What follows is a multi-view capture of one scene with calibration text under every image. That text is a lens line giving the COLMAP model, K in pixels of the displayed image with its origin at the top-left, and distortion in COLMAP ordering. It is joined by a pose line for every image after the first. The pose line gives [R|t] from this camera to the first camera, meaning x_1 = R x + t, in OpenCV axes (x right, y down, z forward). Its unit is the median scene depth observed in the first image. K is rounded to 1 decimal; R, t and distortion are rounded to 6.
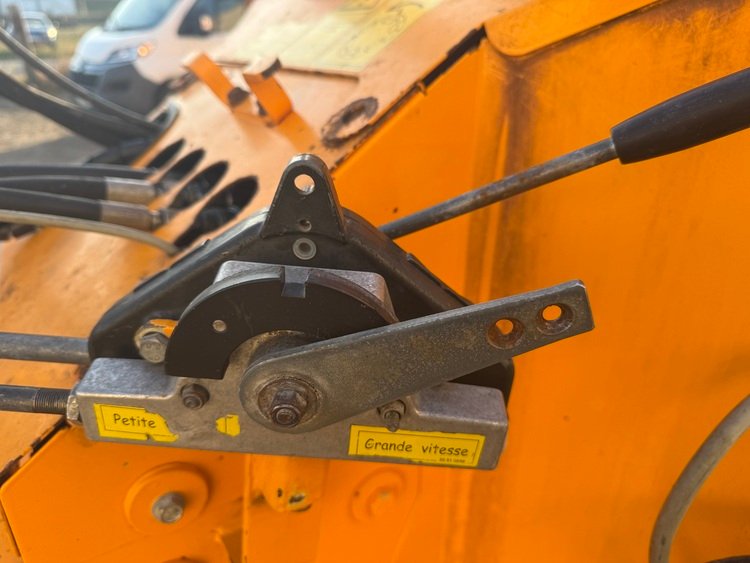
lens RADIAL K [[524.6, 0, 375.0], [0, 524.6, 281.5], [0, 0, 1]] dist [0.076664, -0.098753]
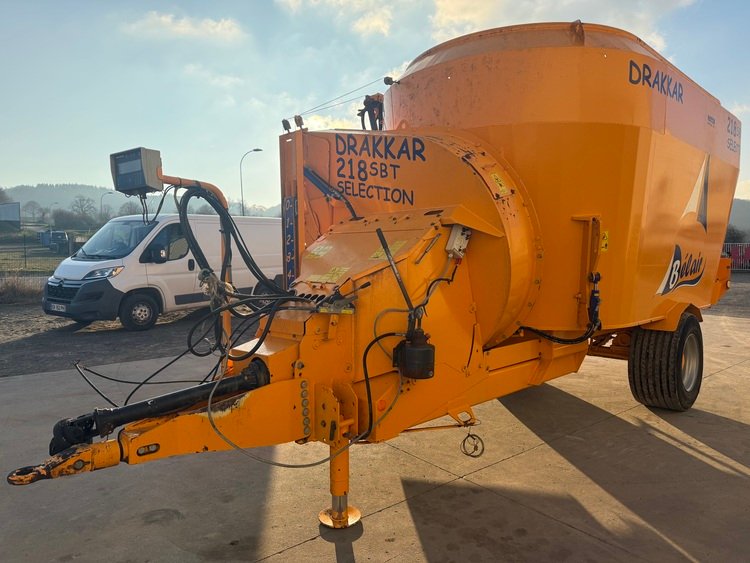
lens RADIAL K [[524.6, 0, 375.0], [0, 524.6, 281.5], [0, 0, 1]] dist [0.076664, -0.098753]
pose [[0.971752, -0.015762, 0.235475, -0.091785], [0.100970, 0.929606, -0.354453, 0.172841], [-0.213312, 0.368217, 0.904939, -0.442348]]
